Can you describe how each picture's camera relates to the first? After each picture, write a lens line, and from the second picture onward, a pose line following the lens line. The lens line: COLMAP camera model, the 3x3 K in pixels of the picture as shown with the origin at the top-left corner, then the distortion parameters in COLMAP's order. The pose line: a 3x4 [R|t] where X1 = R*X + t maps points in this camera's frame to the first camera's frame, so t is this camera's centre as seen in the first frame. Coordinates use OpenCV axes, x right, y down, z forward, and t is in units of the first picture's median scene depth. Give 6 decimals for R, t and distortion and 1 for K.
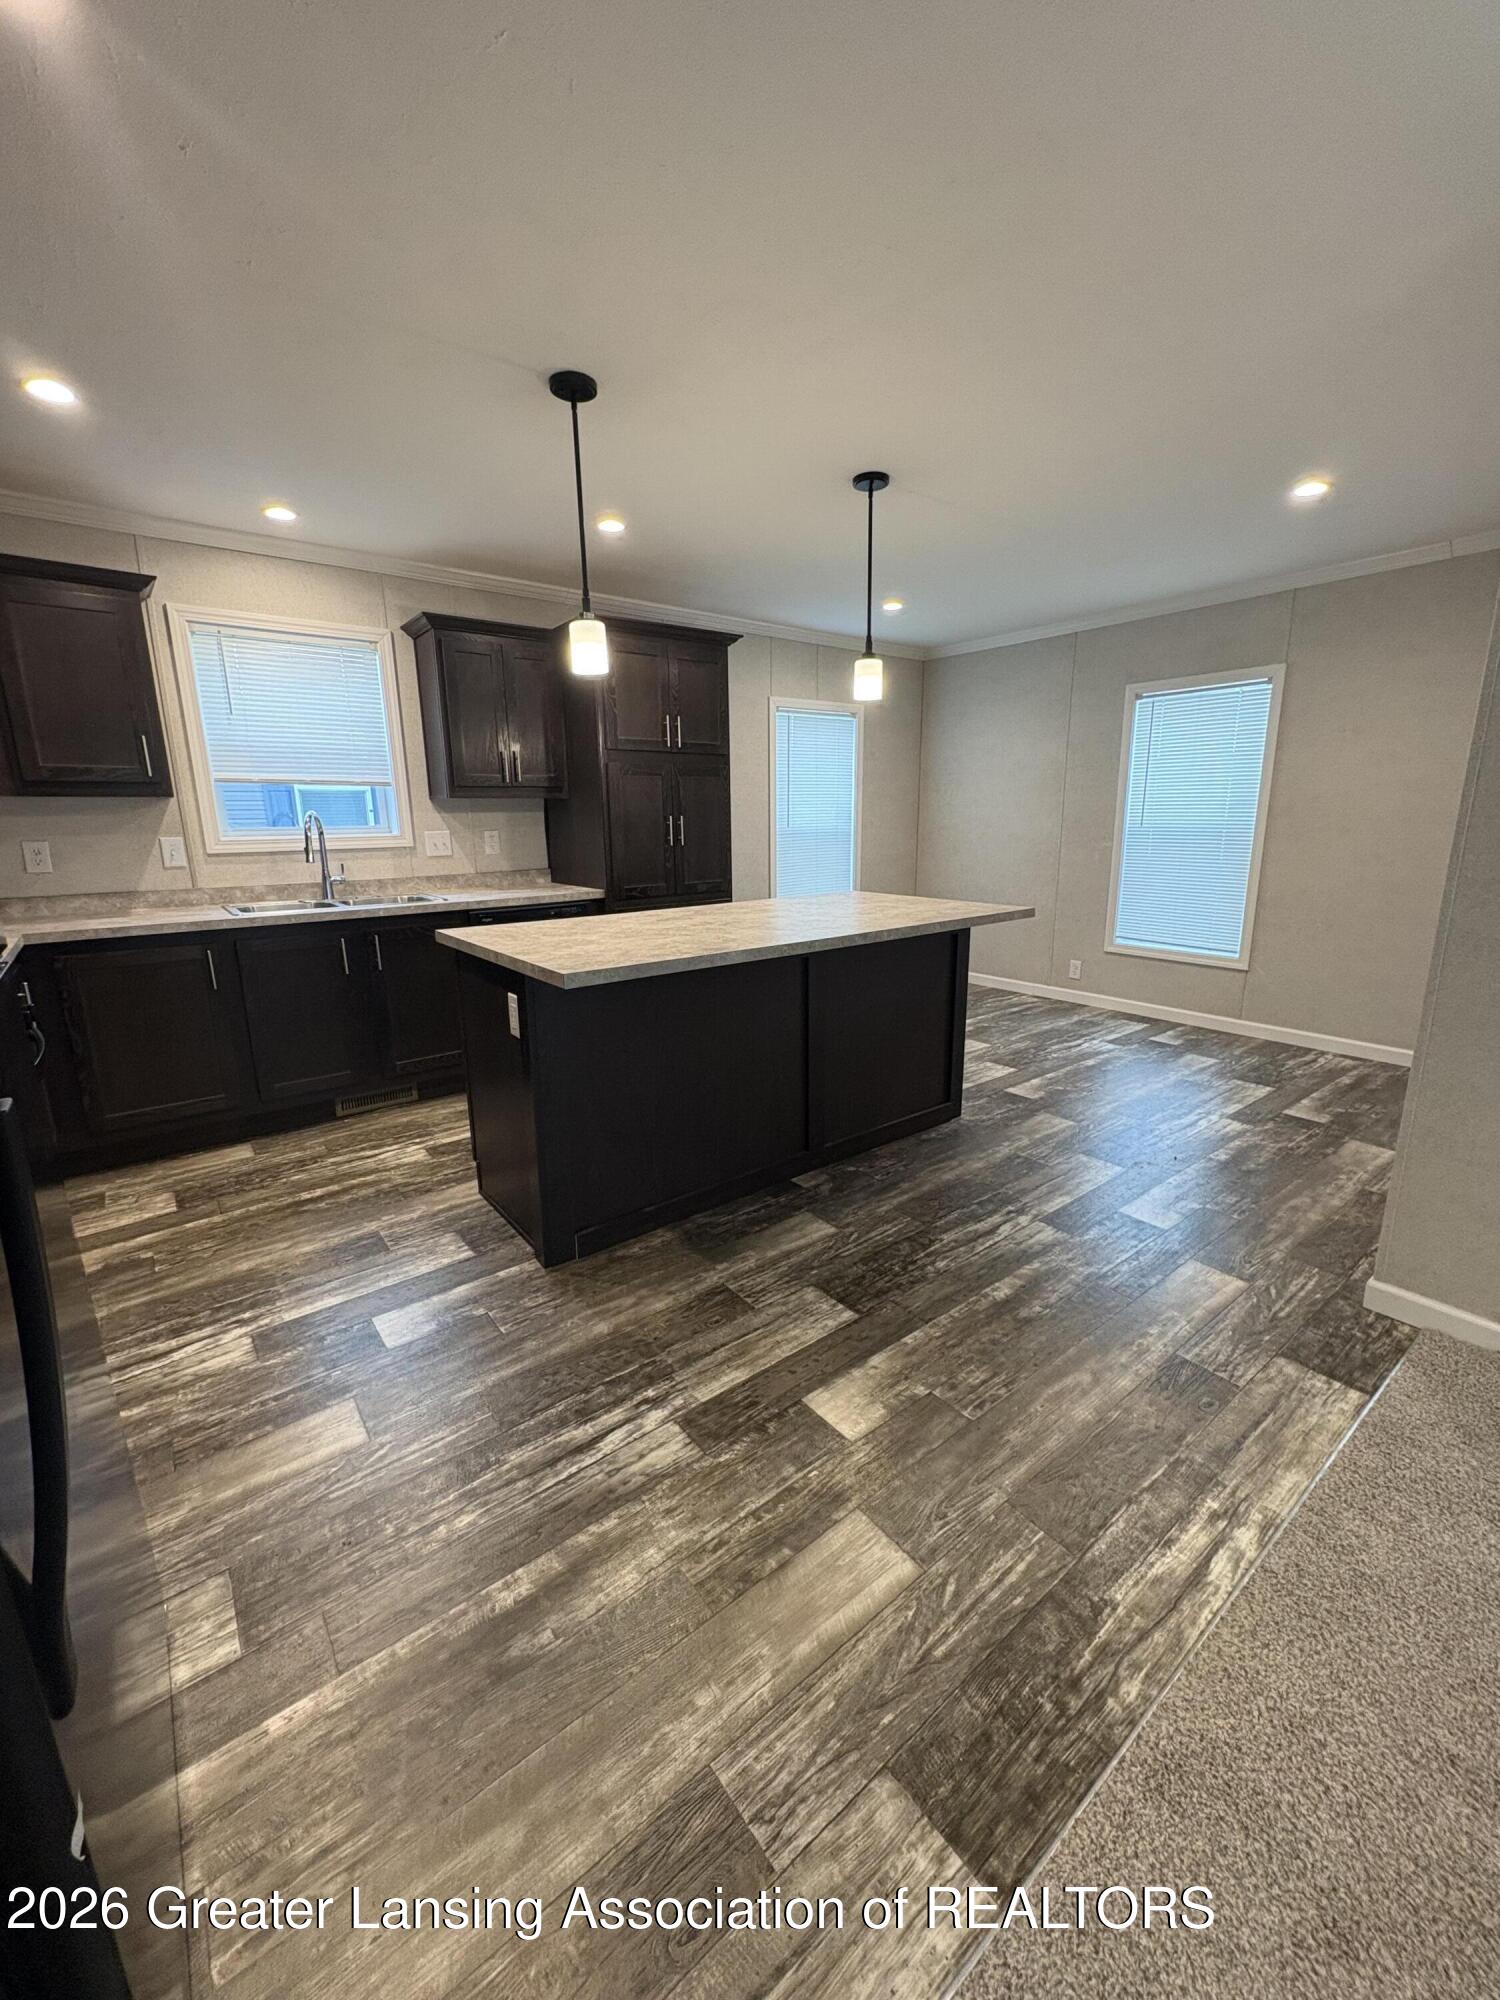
lens RADIAL K [[803.0, 0, 748.8], [0, 803.0, 1002.2], [0, 0, 1]] dist [0.002064, 0.000850]
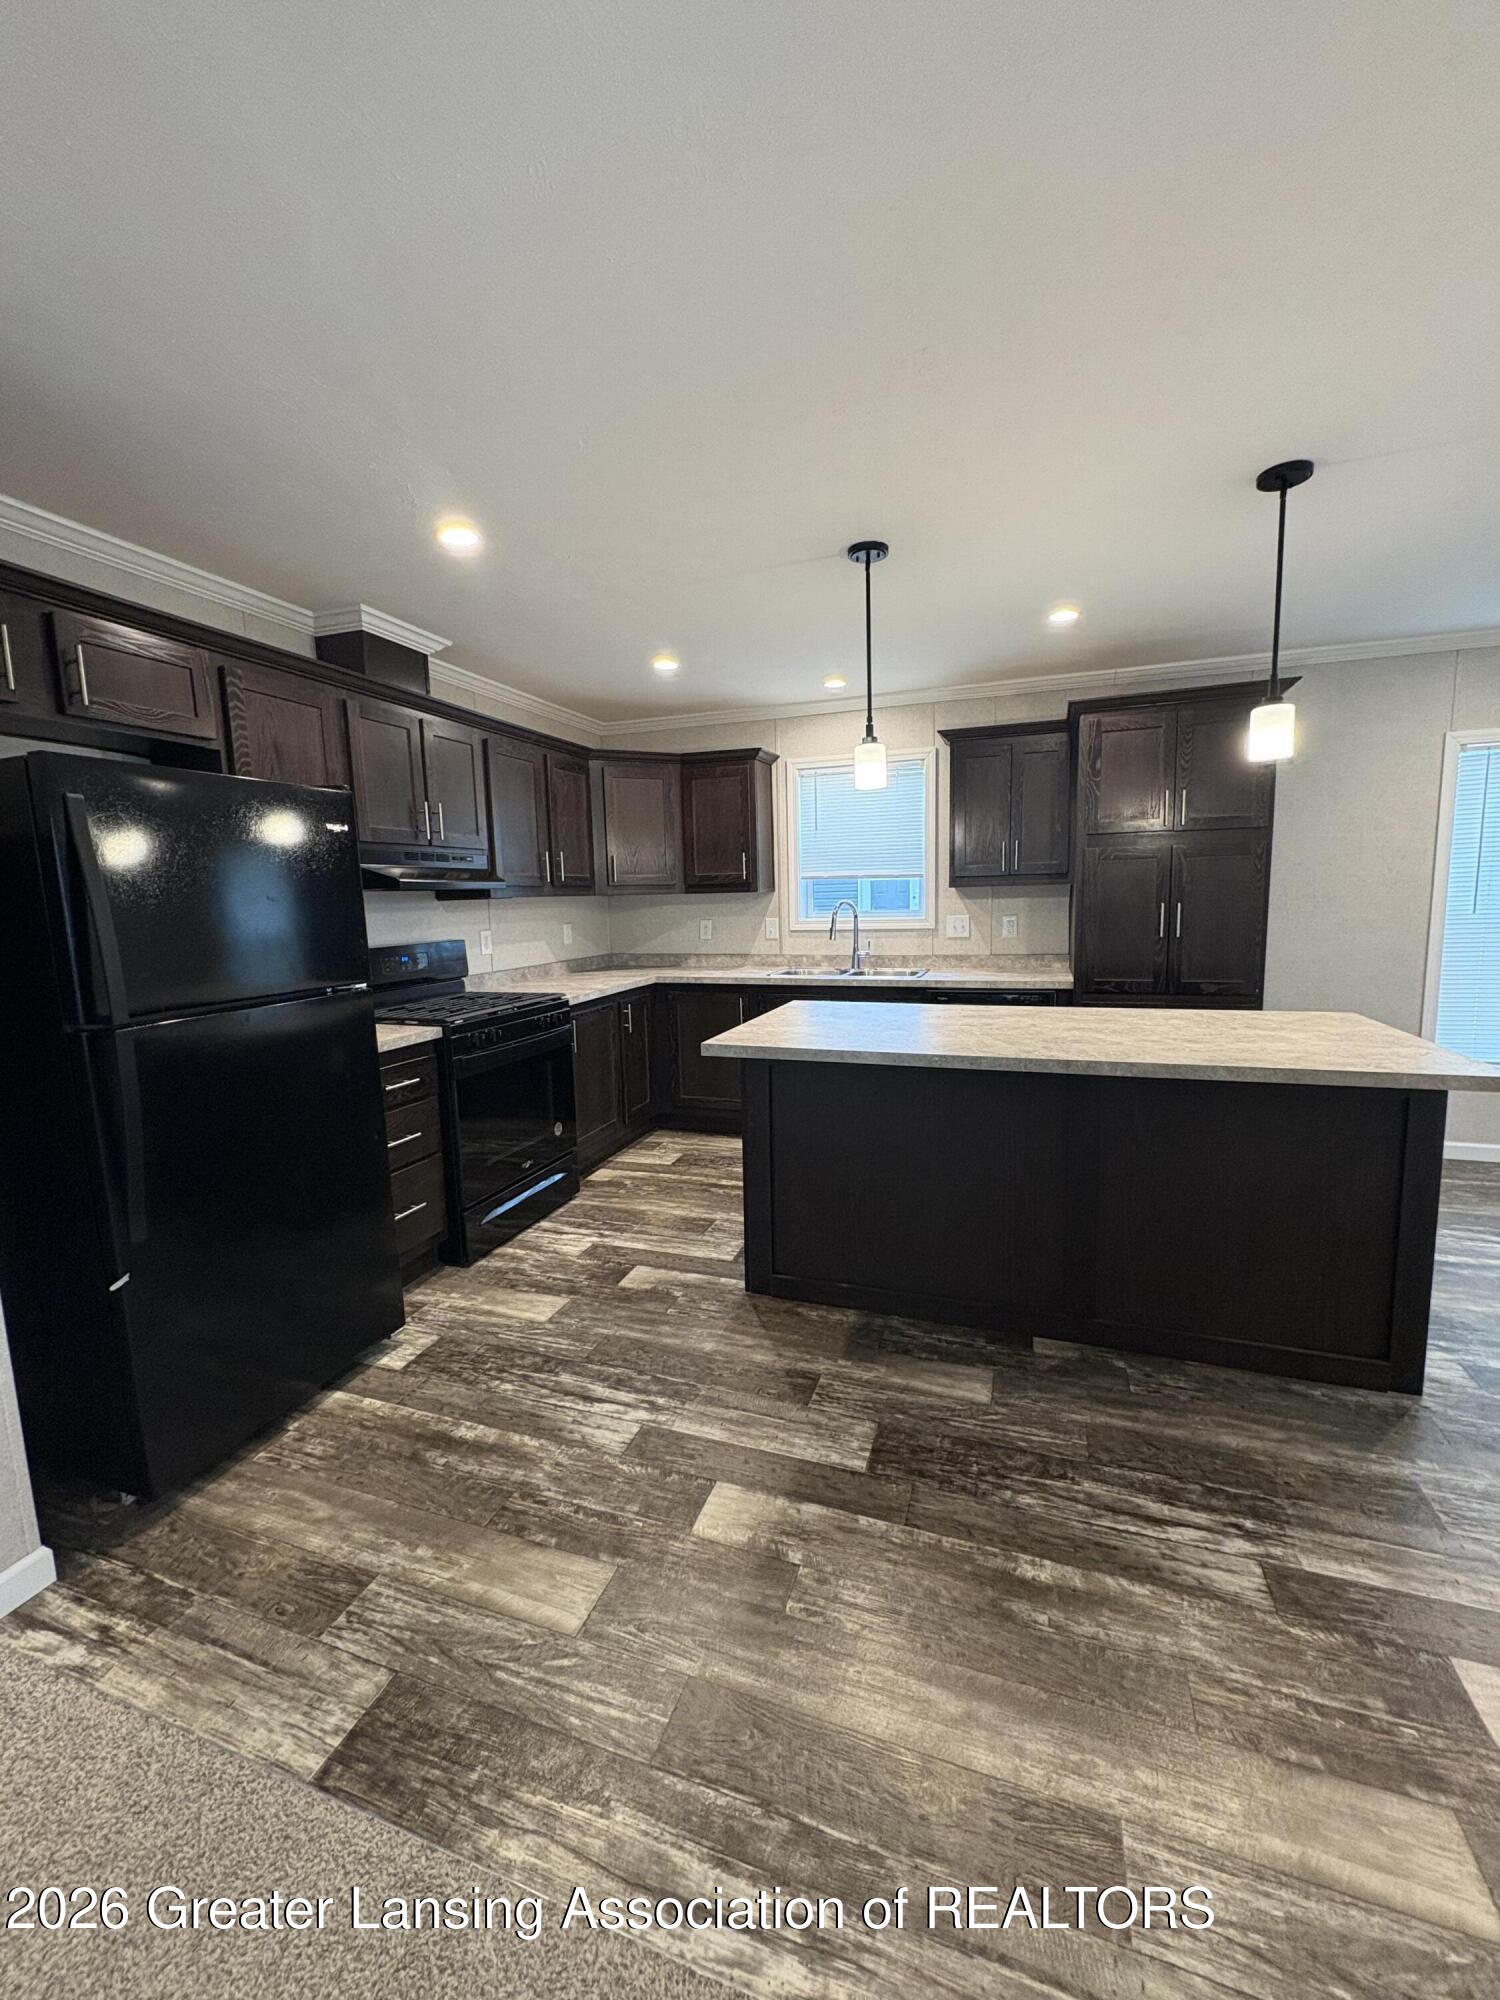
lens RADIAL K [[803.0, 0, 748.8], [0, 803.0, 1002.2], [0, 0, 1]] dist [0.002064, 0.000850]
pose [[0.531616, 0.109184, -0.839919, 0.833444], [-0.176305, 0.984200, 0.016349, -0.128329], [0.828433, 0.139390, 0.542466, 0.362364]]
